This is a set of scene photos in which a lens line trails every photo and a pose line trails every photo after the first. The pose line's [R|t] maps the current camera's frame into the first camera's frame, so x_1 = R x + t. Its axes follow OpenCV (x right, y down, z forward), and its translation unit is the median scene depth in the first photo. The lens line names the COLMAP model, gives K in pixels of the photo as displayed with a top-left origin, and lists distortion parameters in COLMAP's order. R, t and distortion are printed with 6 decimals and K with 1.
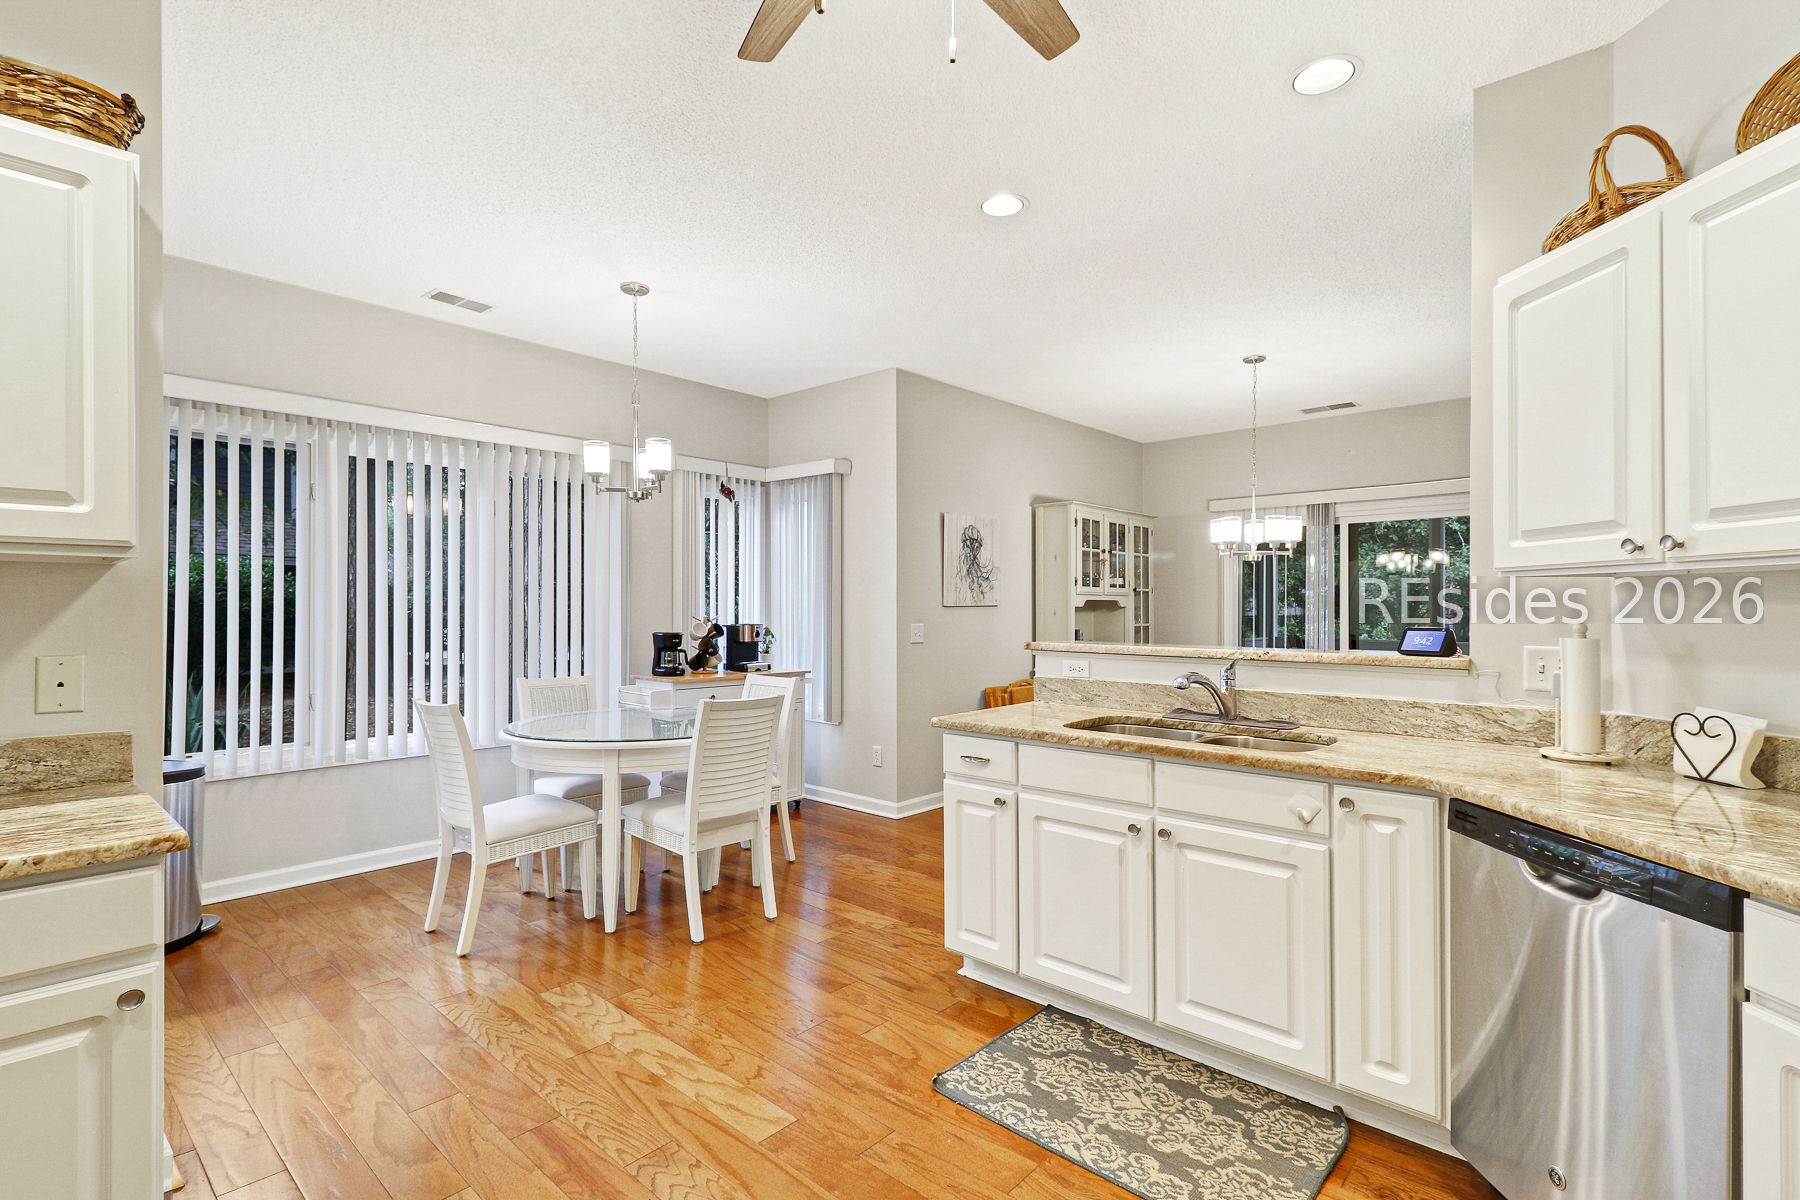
lens RADIAL K [[841.6, 0, 908.9], [0, 841.6, 608.4], [0, 0, 1]] dist [0.019175, -0.000779]
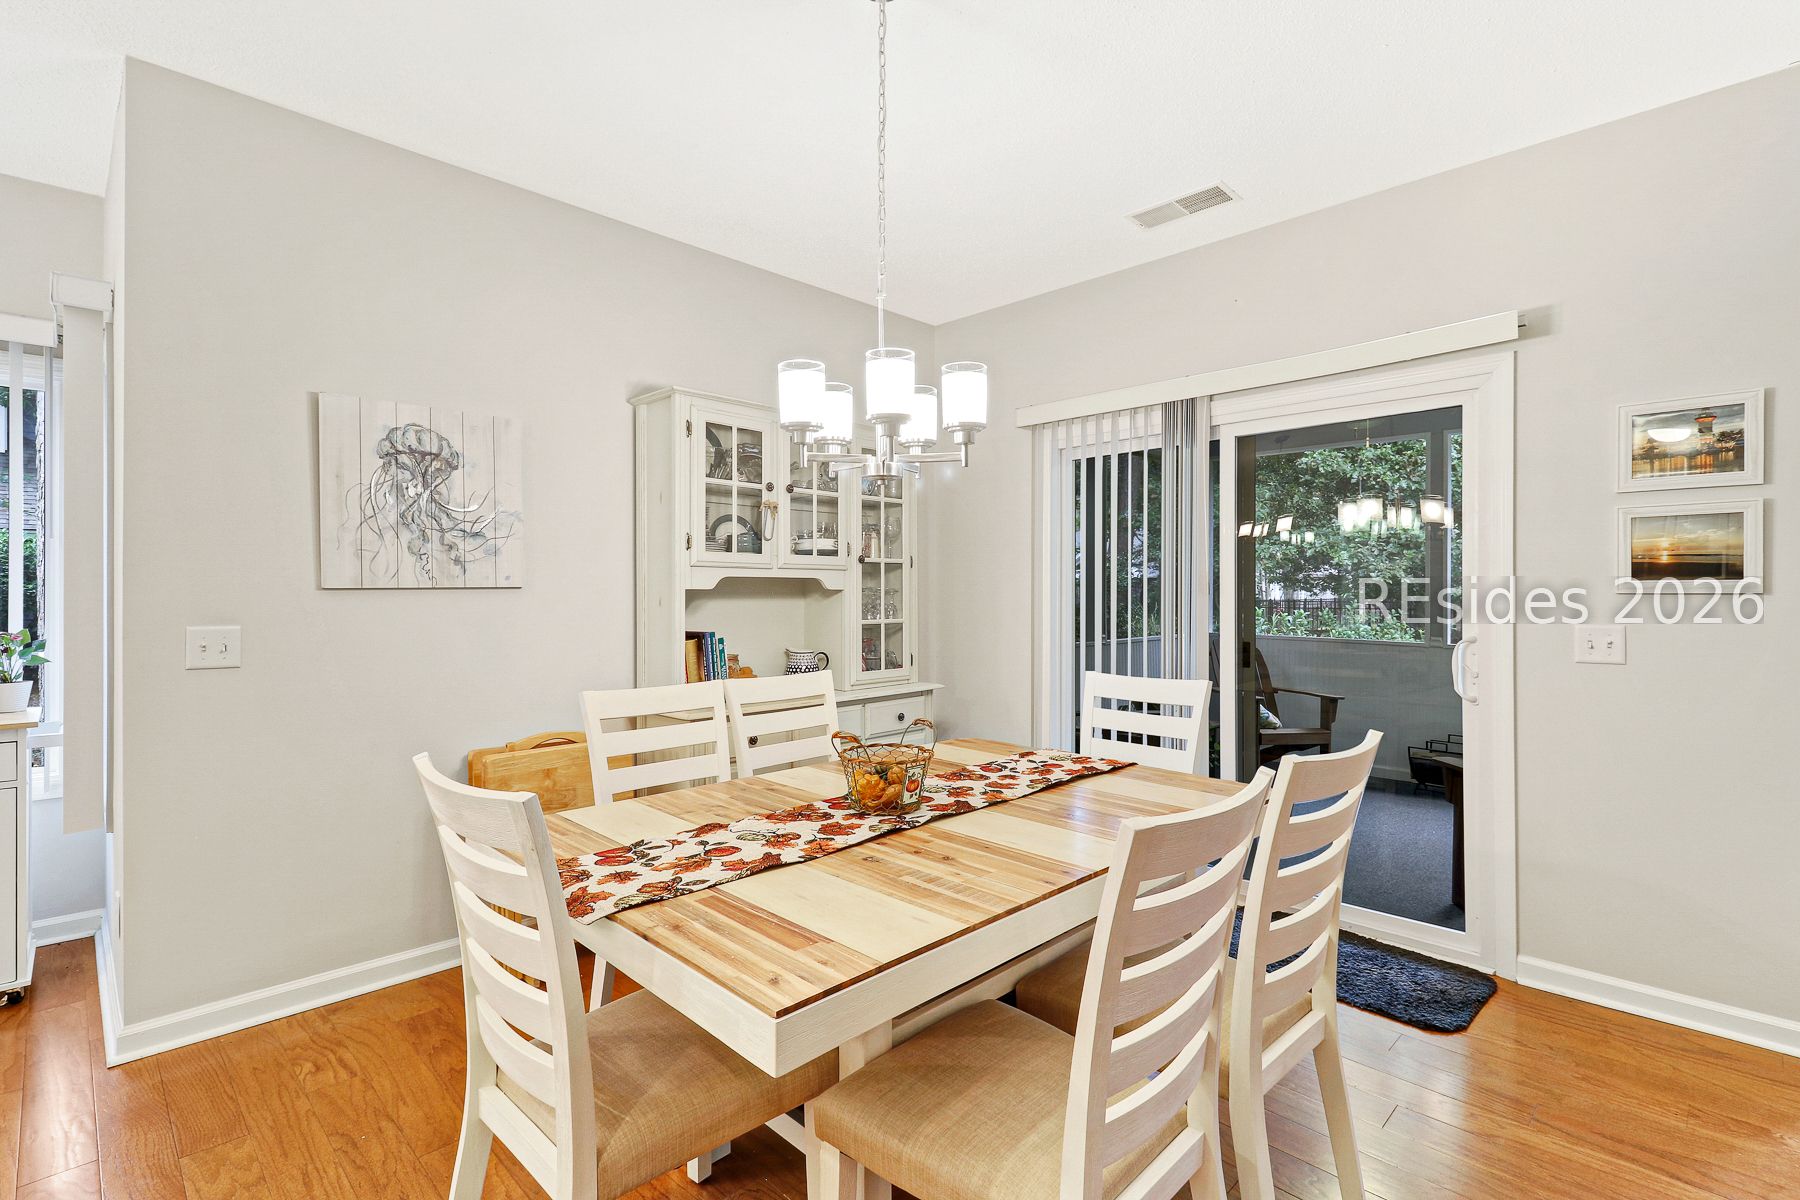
lens RADIAL K [[838.6, 0, 907.2], [0, 838.6, 596.4], [0, 0, 1]] dist [0.025668, -0.013062]
pose [[0.998664, 0.000567, -0.051679, 0.519403], [-0.000280, 0.999984, 0.005566, -0.000842], [0.051682, -0.005544, 0.998648, 0.695455]]
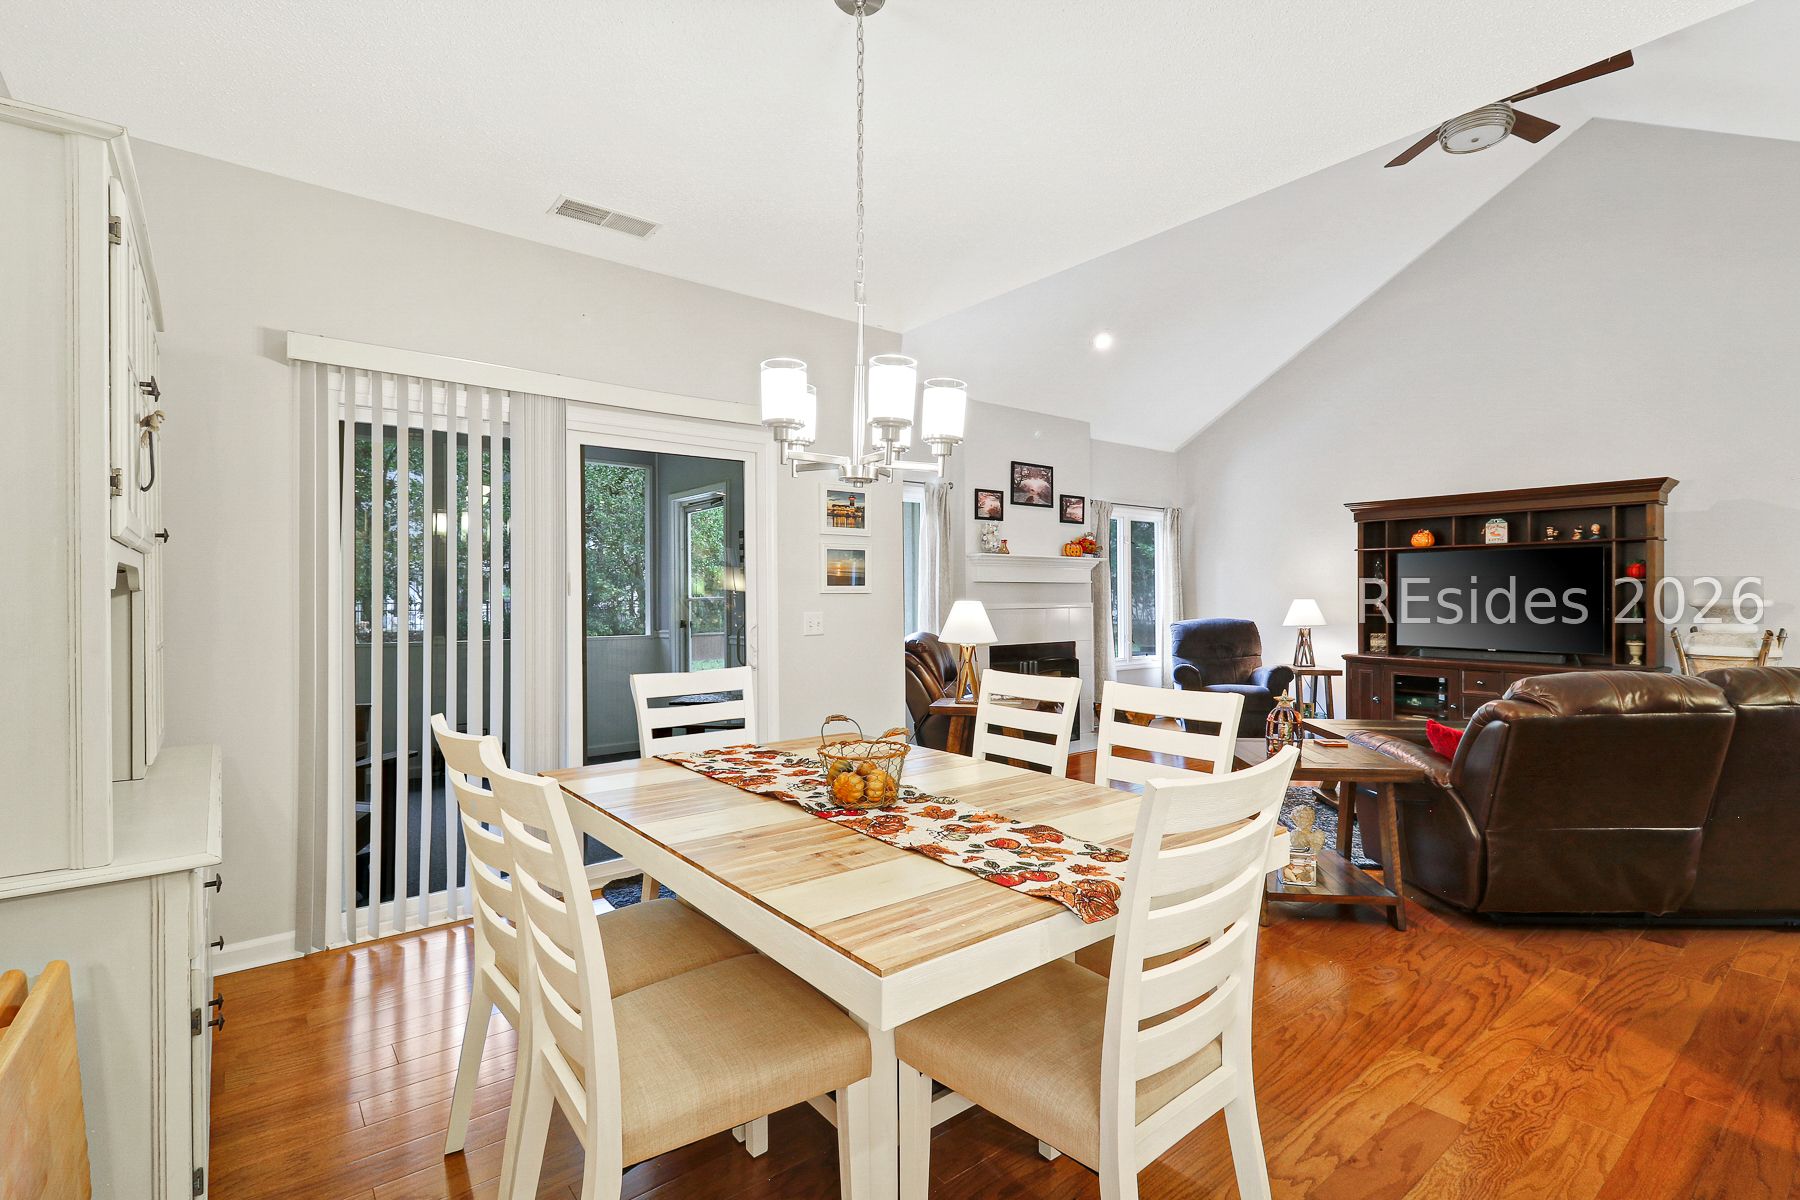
lens RADIAL K [[838.6, 0, 907.2], [0, 838.6, 596.4], [0, 0, 1]] dist [0.025668, -0.013062]
pose [[0.159008, -0.005464, 0.987262, -0.001416], [0.000133, 0.999985, 0.005513, -0.001552], [-0.987277, -0.000745, 0.159006, 1.068216]]
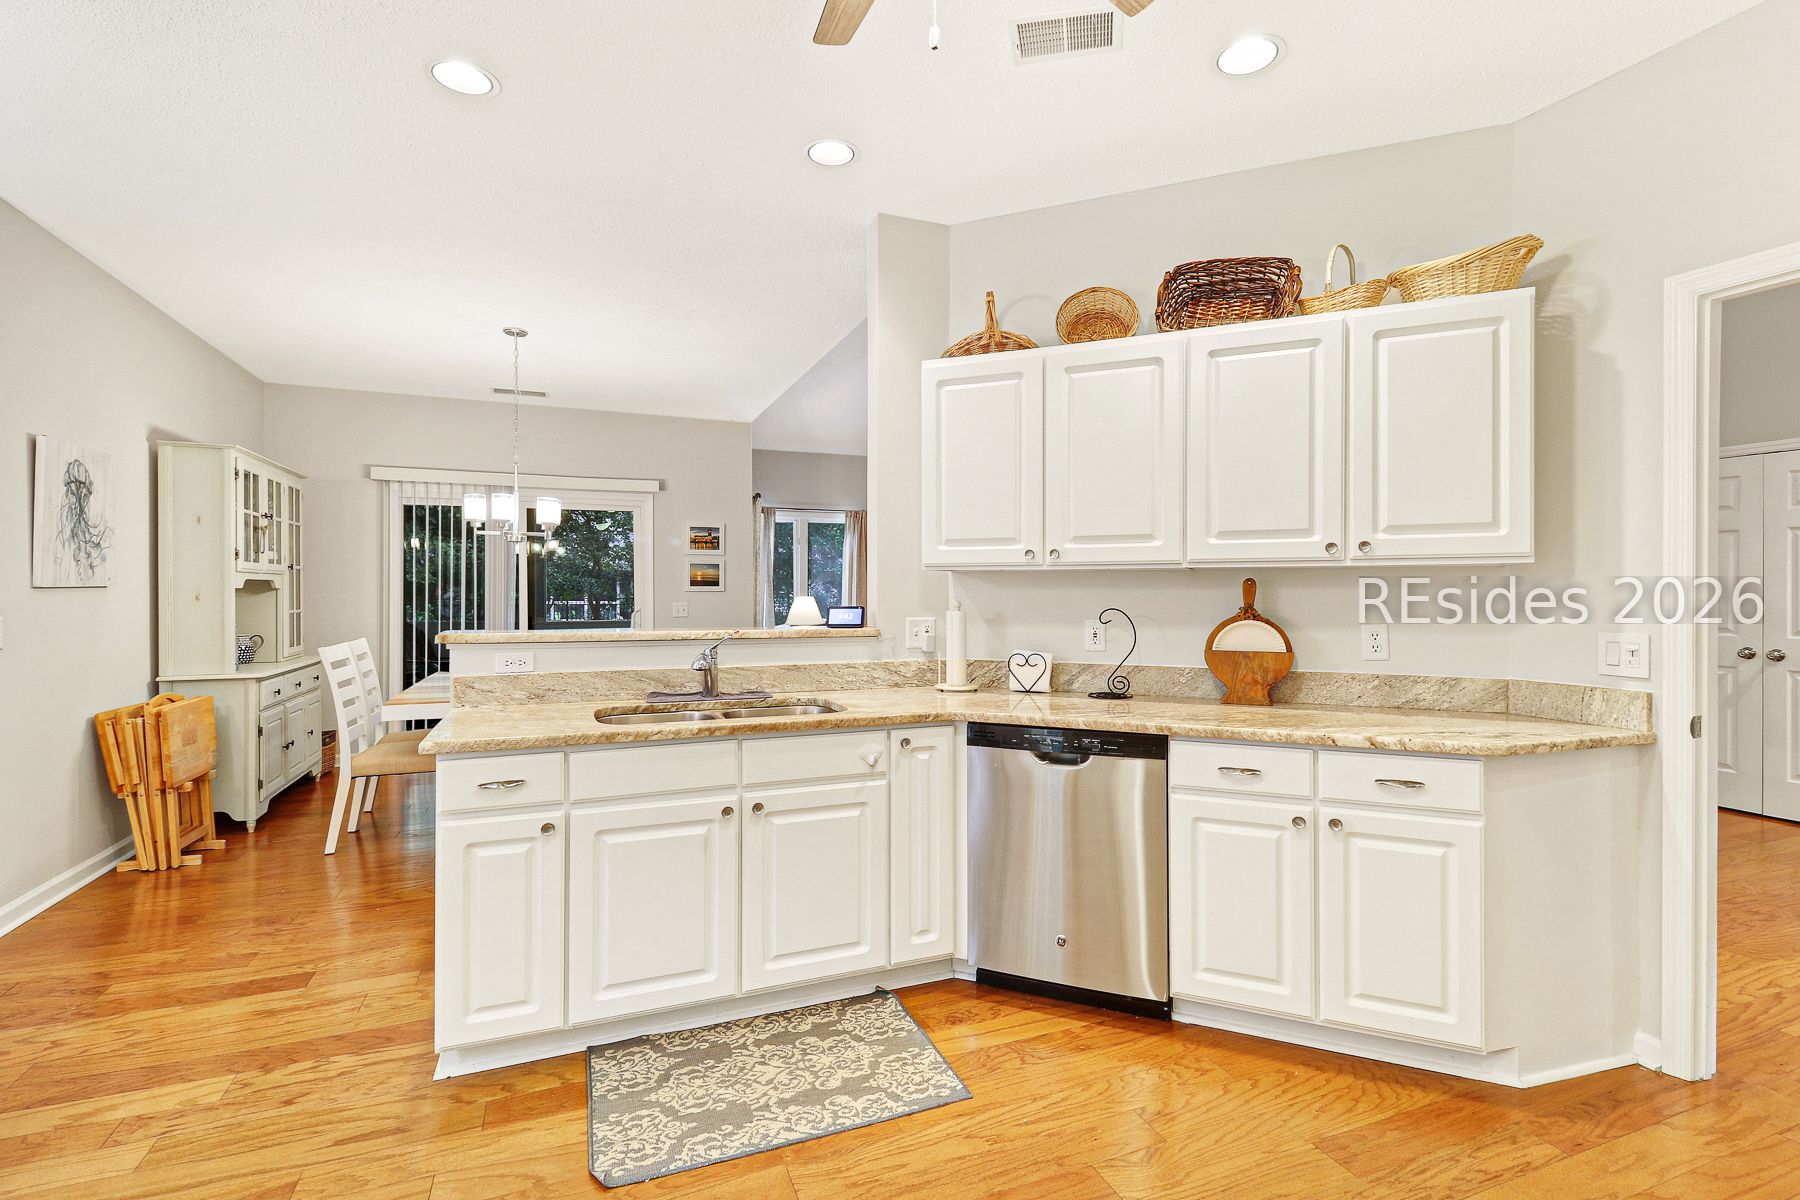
lens RADIAL K [[838.6, 0, 907.2], [0, 838.6, 596.4], [0, 0, 1]] dist [0.025668, -0.013062]
pose [[0.440060, -0.005906, 0.897949, -0.302530], [-0.000882, 0.999975, 0.007010, -0.000910], [-0.897968, -0.003877, 0.440043, 0.208981]]
